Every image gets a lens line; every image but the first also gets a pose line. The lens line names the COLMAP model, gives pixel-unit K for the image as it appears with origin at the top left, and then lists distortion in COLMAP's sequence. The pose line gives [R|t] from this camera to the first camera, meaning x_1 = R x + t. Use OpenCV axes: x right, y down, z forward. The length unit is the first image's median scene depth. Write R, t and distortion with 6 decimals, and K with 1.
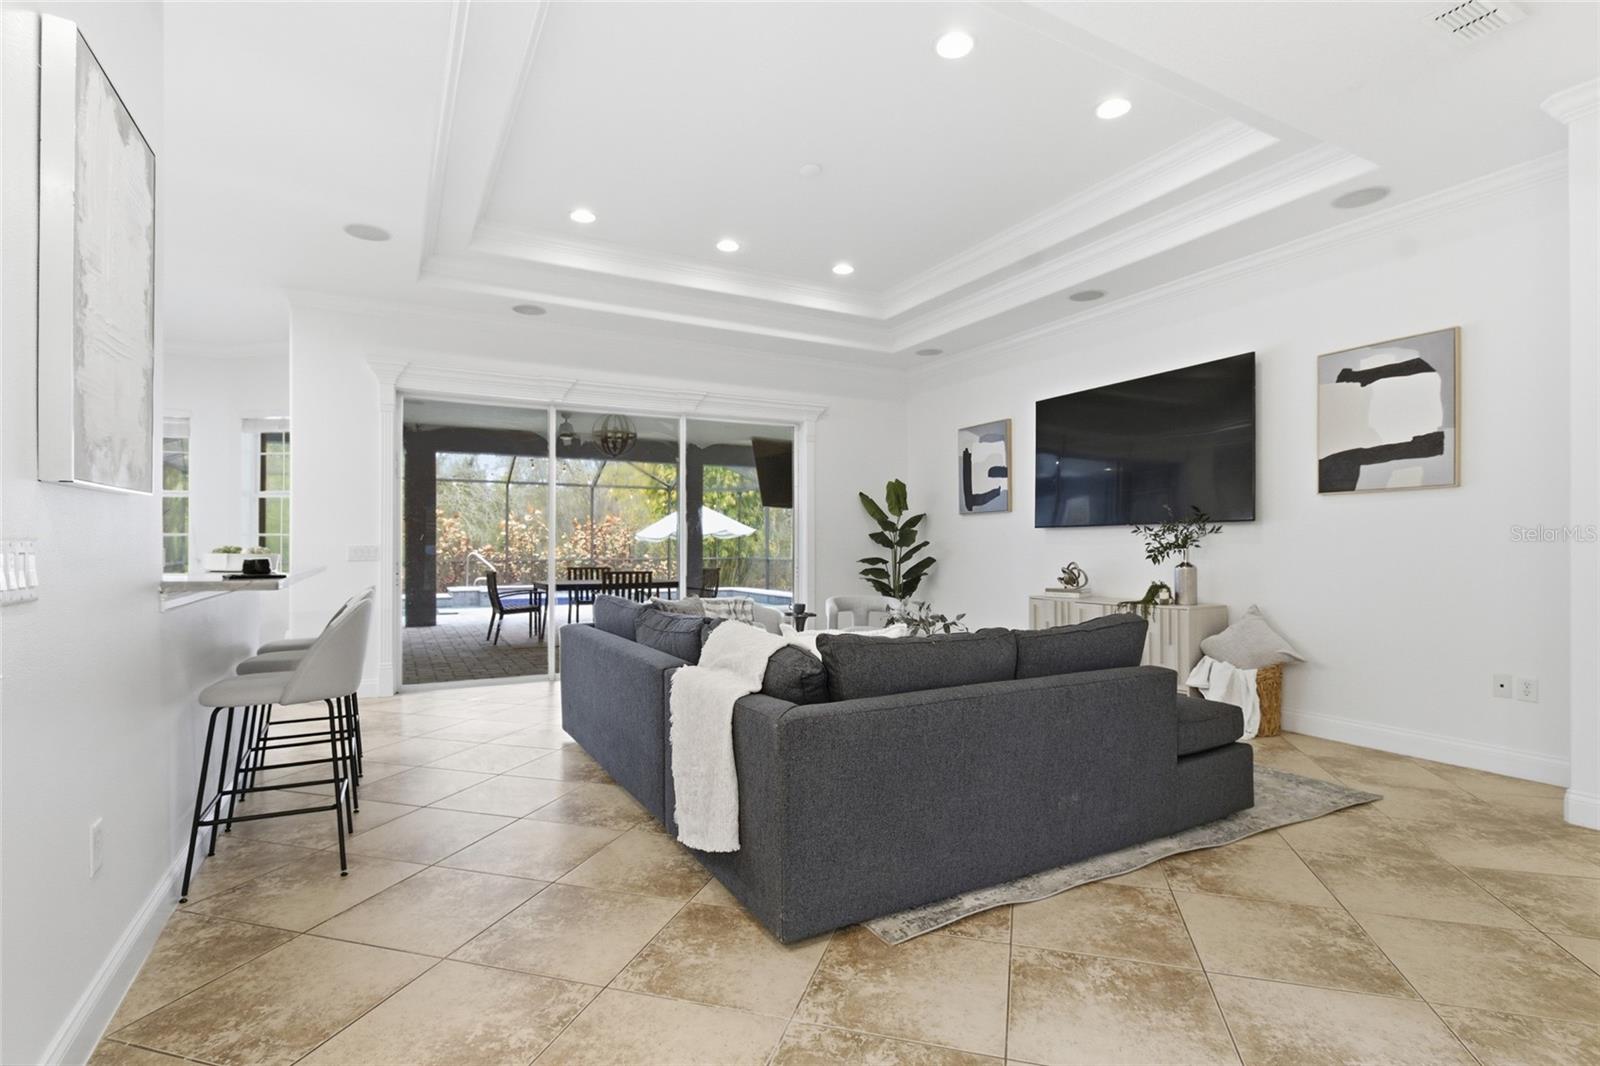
lens RADIAL K [[762.0, 0, 802.7], [0, 762.0, 531.9], [0, 0, 1]] dist [-0.005424, 0.001955]
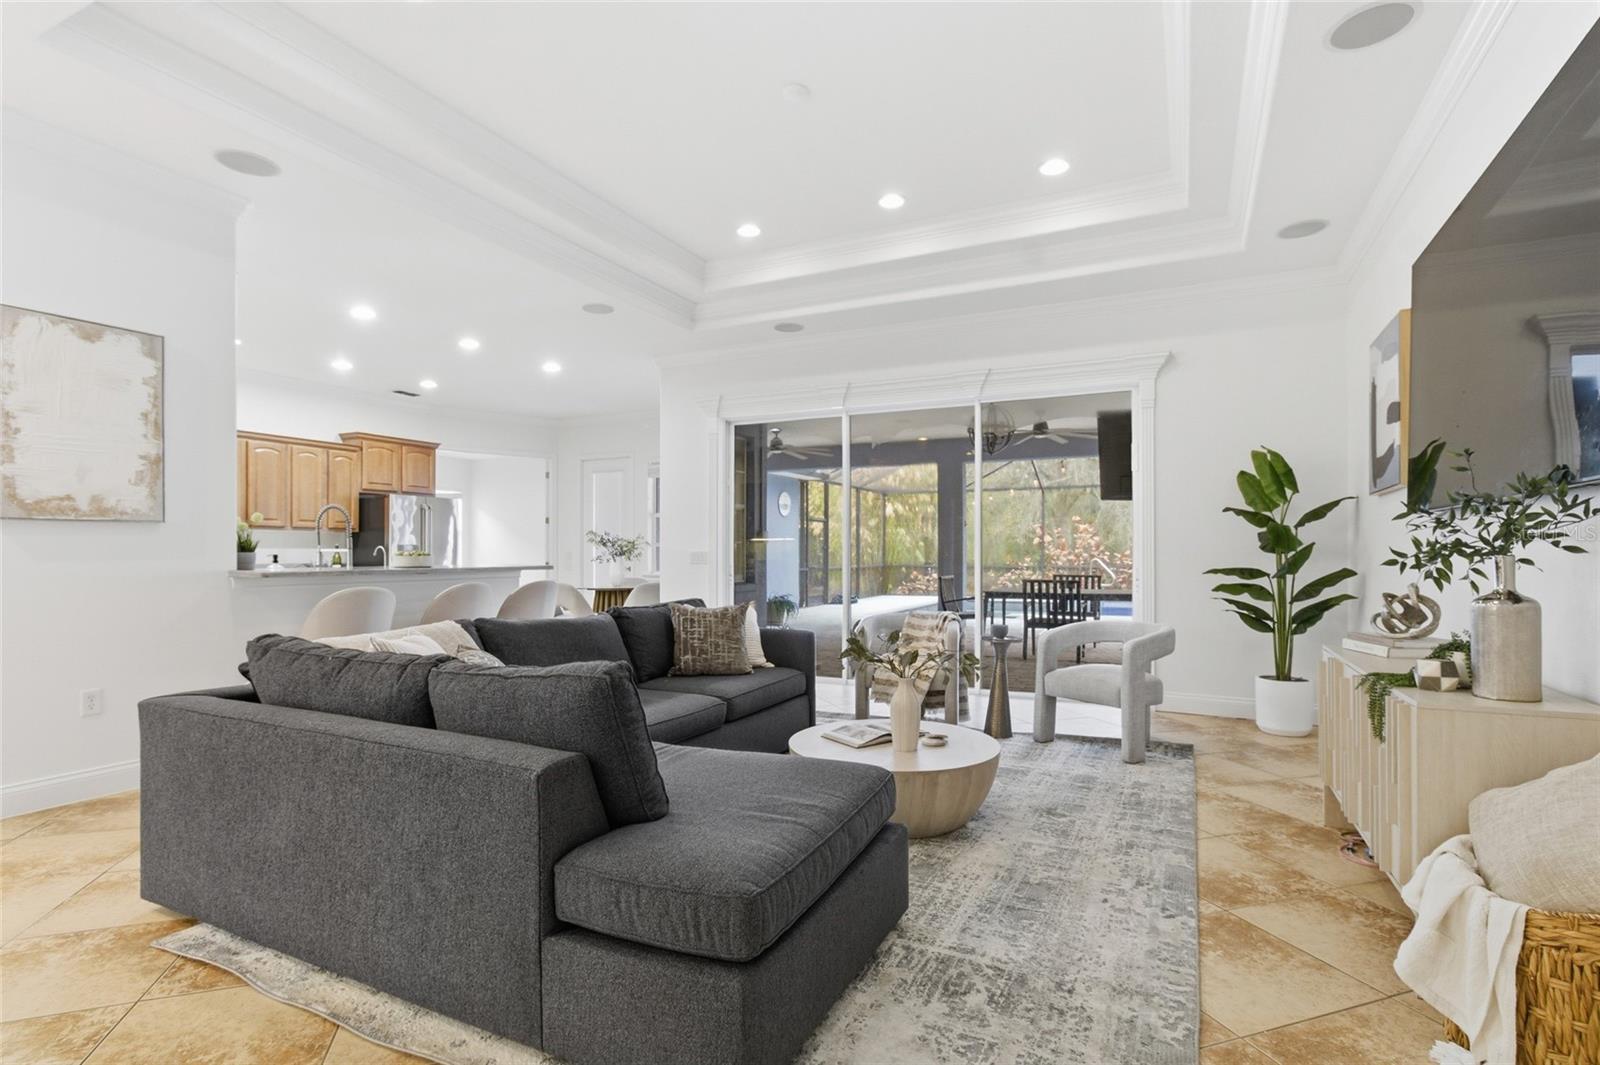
lens RADIAL K [[762.0, 0, 810.3], [0, 762.0, 547.5], [0, 0, 1]] dist [-0.005424, 0.001955]
pose [[0.581475, -0.005024, -0.813549, 0.474054], [0.016185, 0.999854, 0.005394, 0.007928], [0.813404, -0.016304, 0.581471, 0.371015]]
